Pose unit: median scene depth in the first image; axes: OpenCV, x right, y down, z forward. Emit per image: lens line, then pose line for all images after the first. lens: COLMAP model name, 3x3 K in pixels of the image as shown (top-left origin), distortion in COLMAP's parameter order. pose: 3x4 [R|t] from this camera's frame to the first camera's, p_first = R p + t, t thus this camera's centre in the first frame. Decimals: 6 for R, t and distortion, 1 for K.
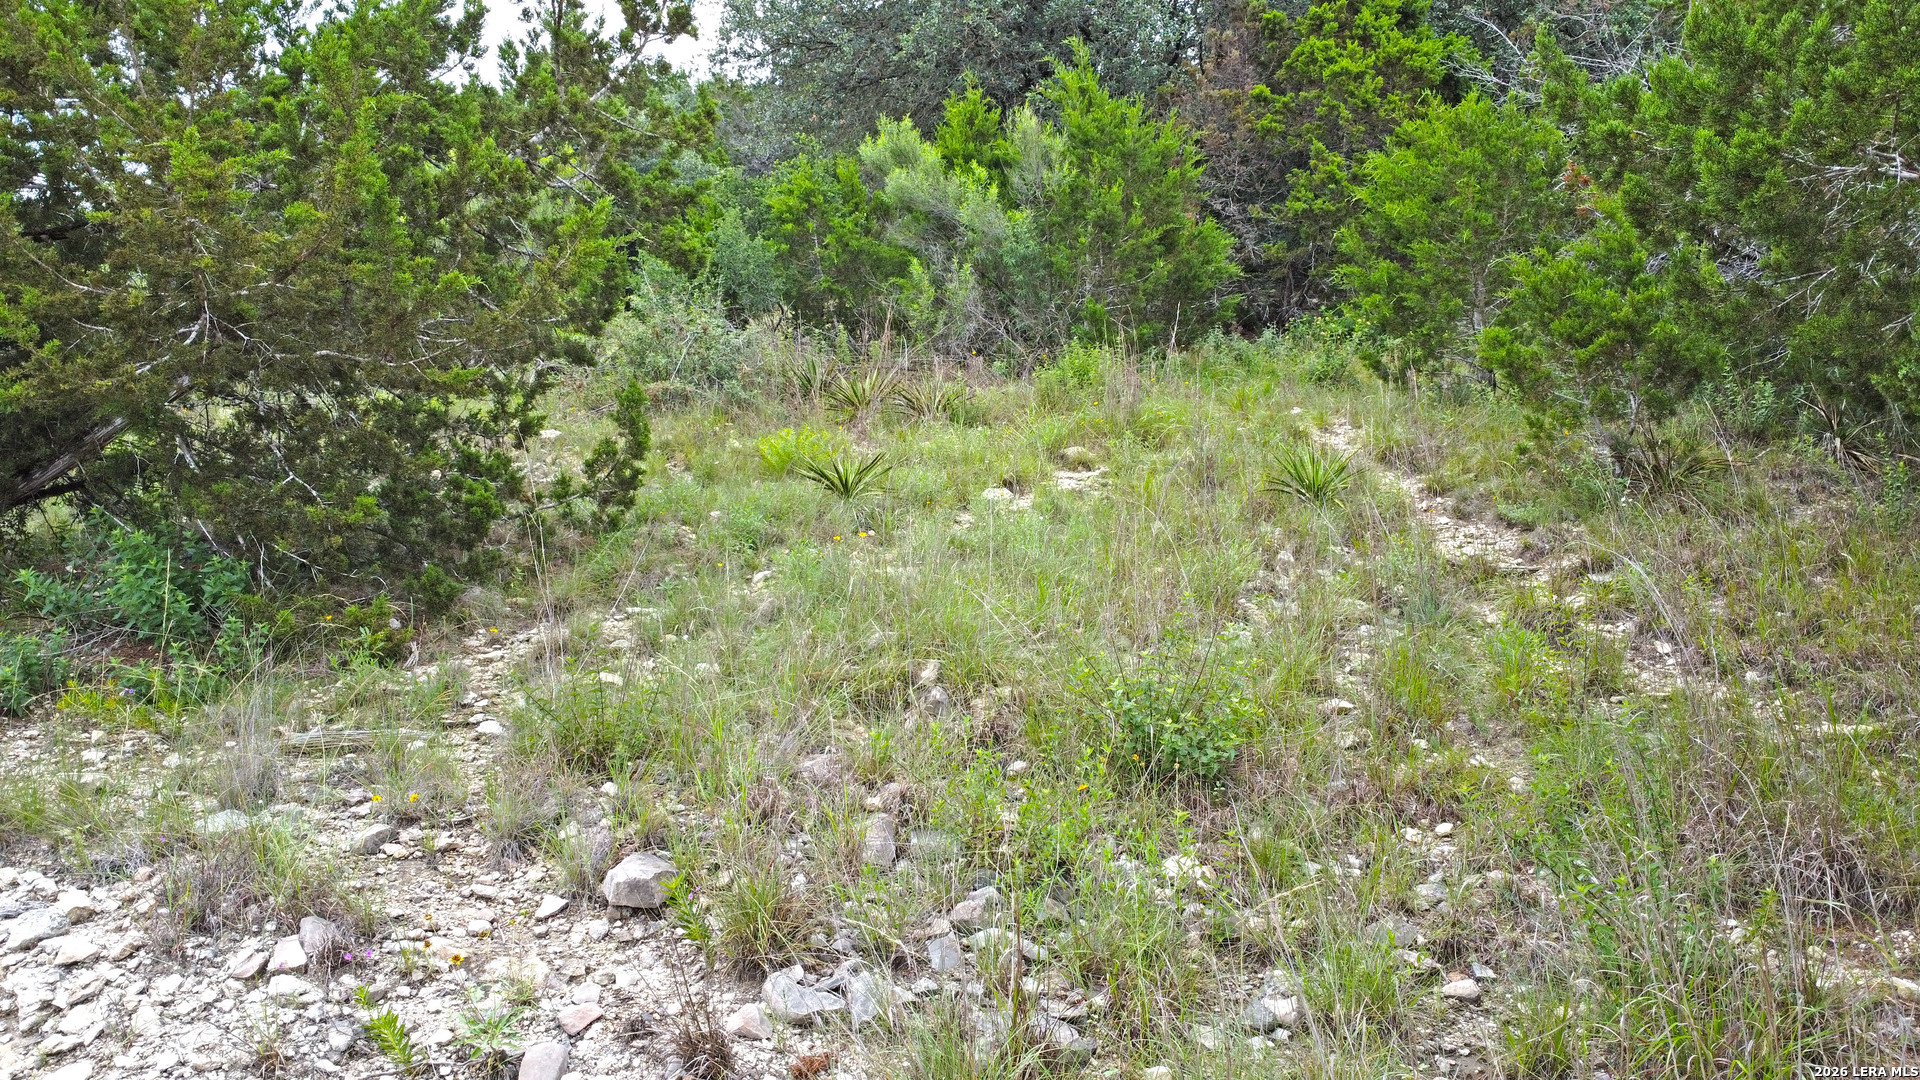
lens RADIAL K [[1430.8, 0, 962.8], [0, 1430.8, 537.7], [0, 0, 1]] dist [-0.026822, -0.005392]
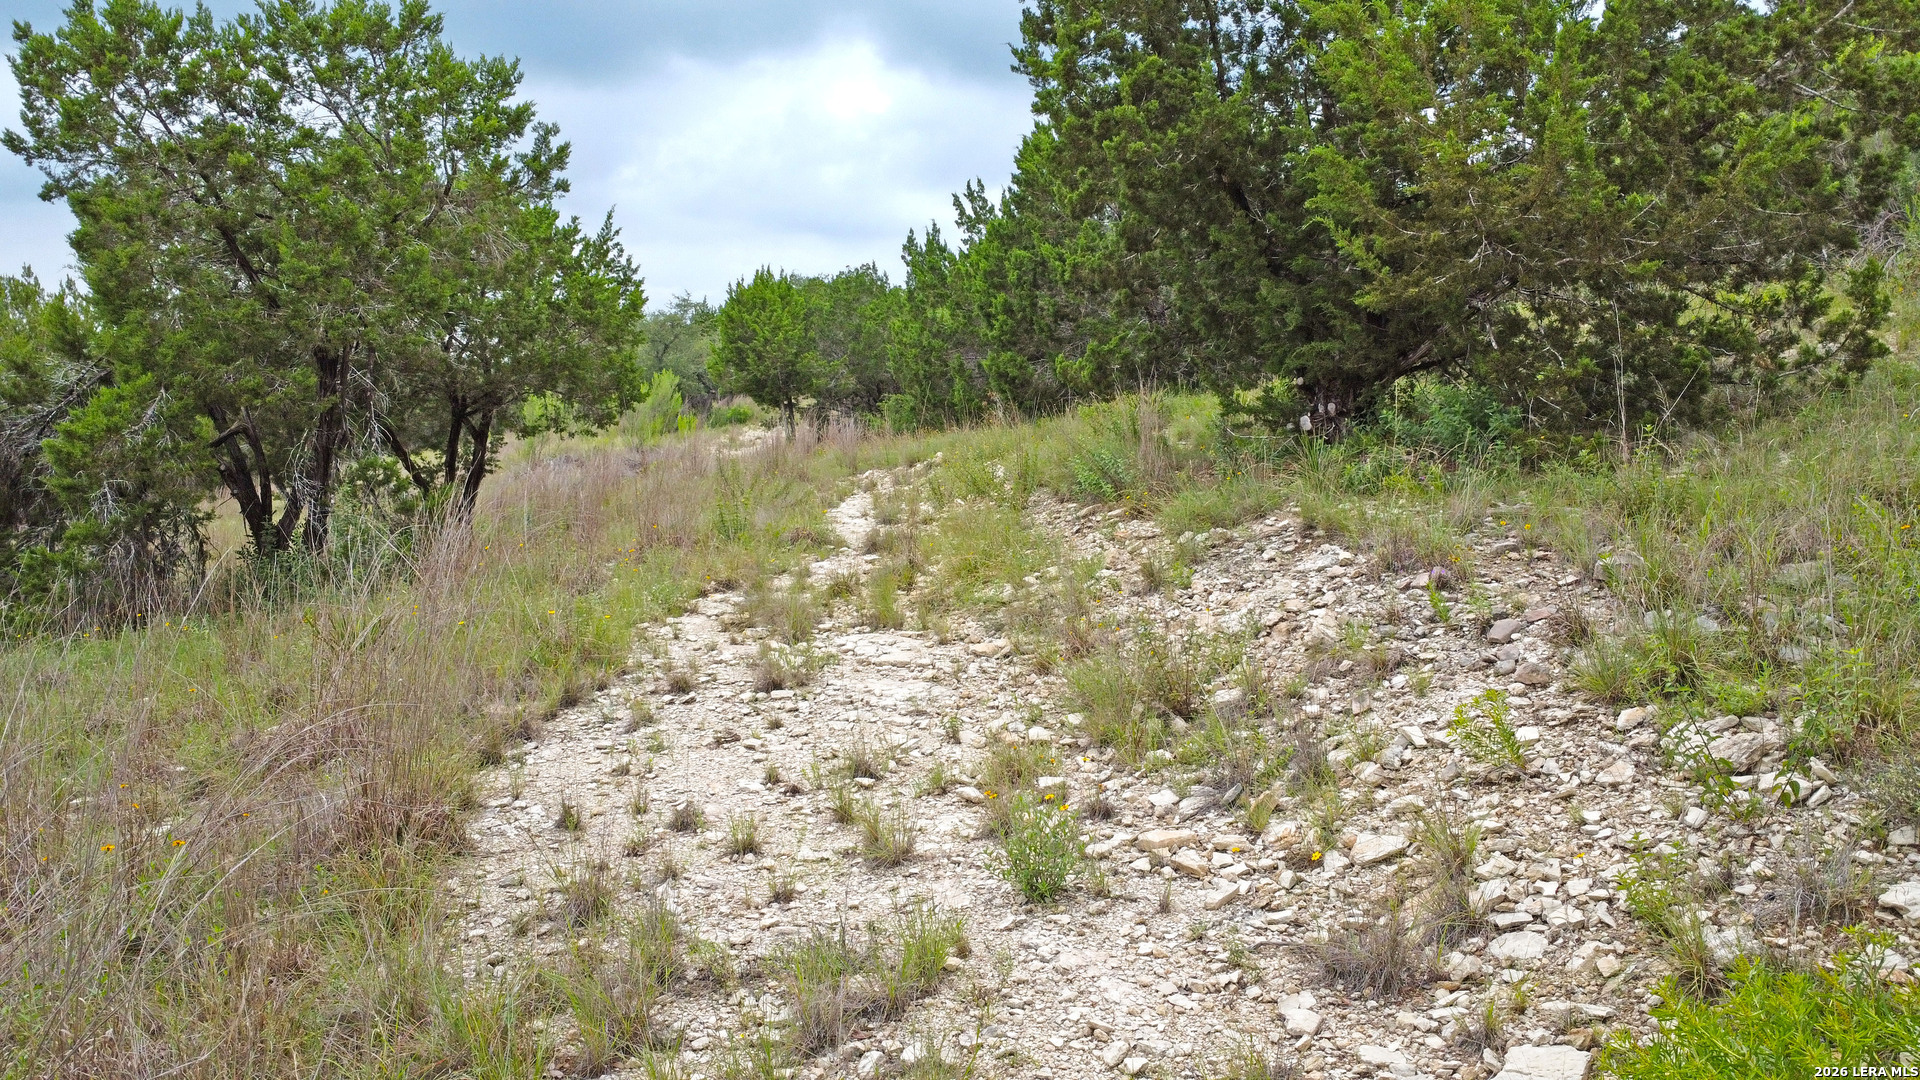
lens RADIAL K [[1430.8, 0, 960.4], [0, 1430.8, 542.4], [0, 0, 1]] dist [-0.026822, -0.005392]
pose [[0.559336, 0.067386, -0.826198, 0.481312], [-0.016365, 0.997394, 0.070270, 0.074480], [0.828780, -0.025783, 0.558981, -0.370376]]
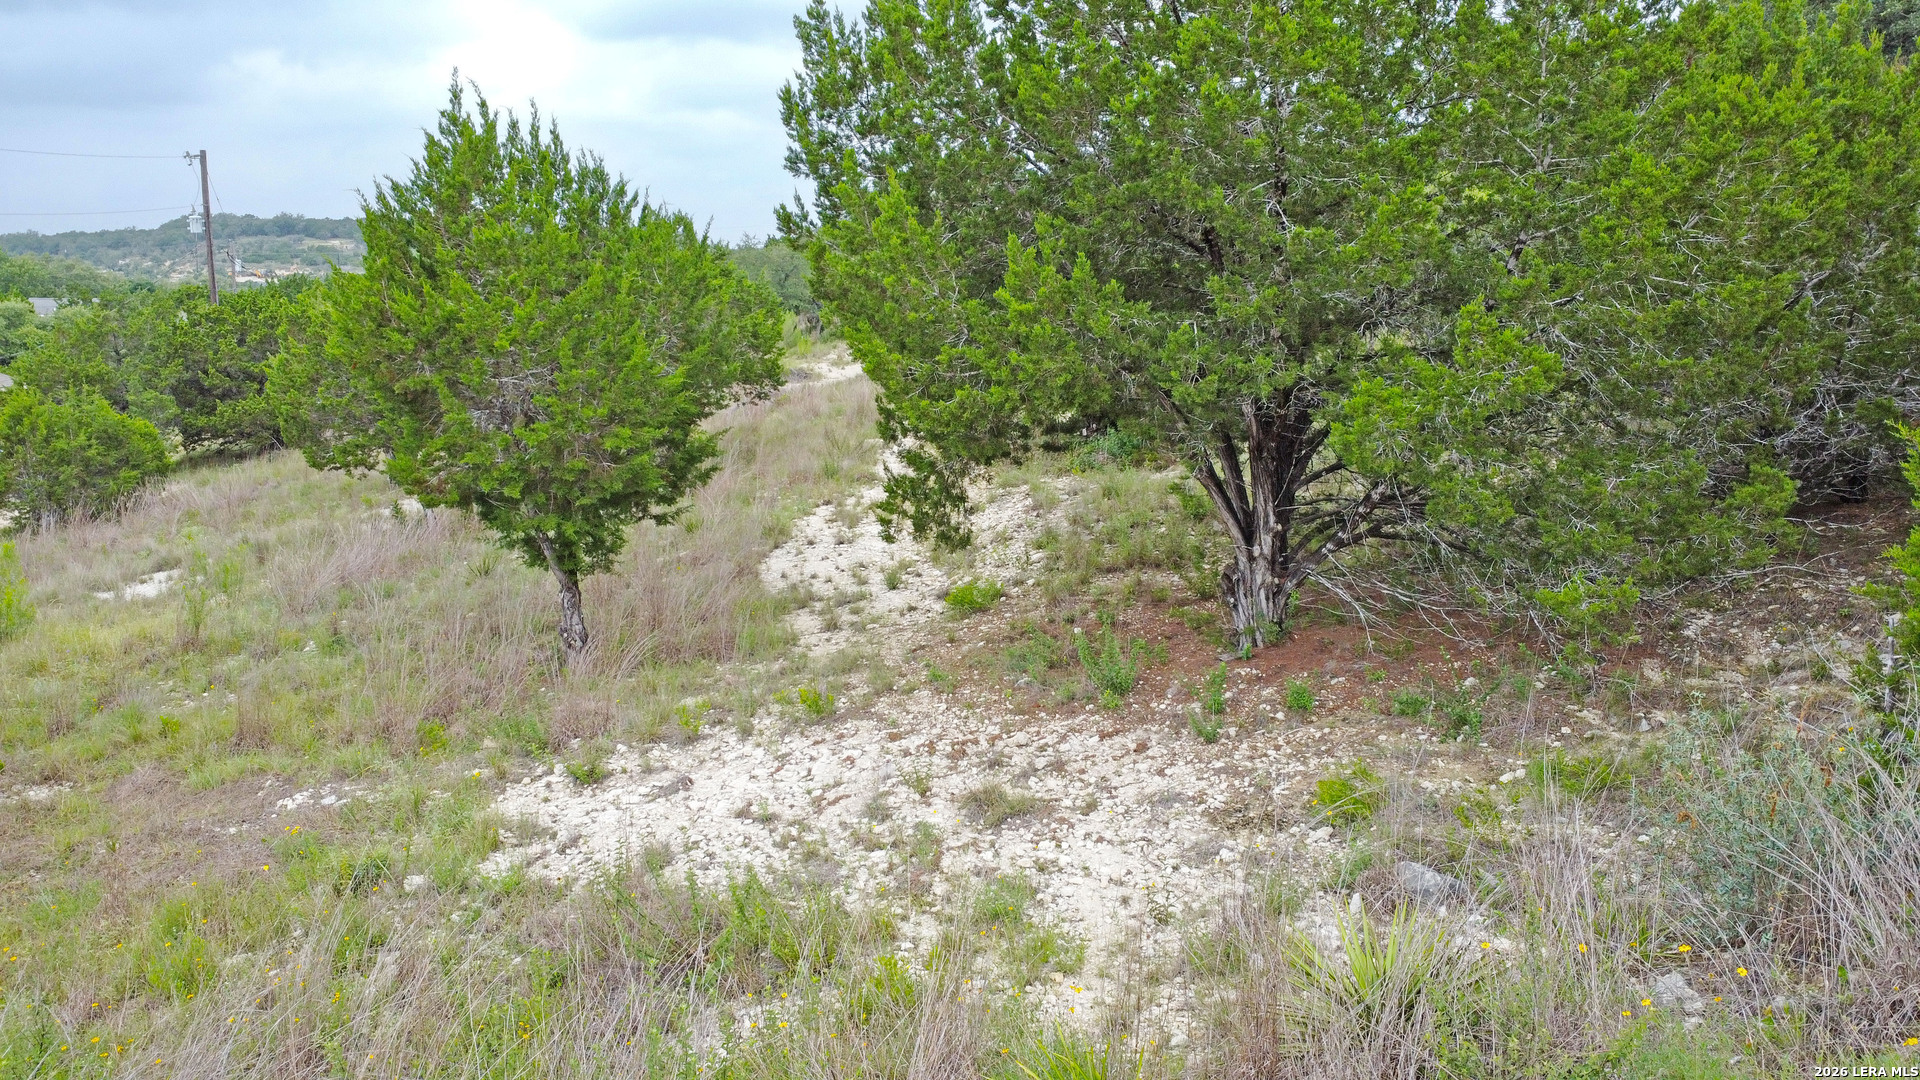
lens RADIAL K [[1430.8, 0, 959.7], [0, 1430.8, 539.4], [0, 0, 1]] dist [-0.026822, -0.005392]
pose [[0.492422, 0.148027, -0.857676, 3.012457], [-0.022224, 0.987248, 0.157630, -0.366124], [0.870073, -0.058560, 0.489432, -1.499545]]
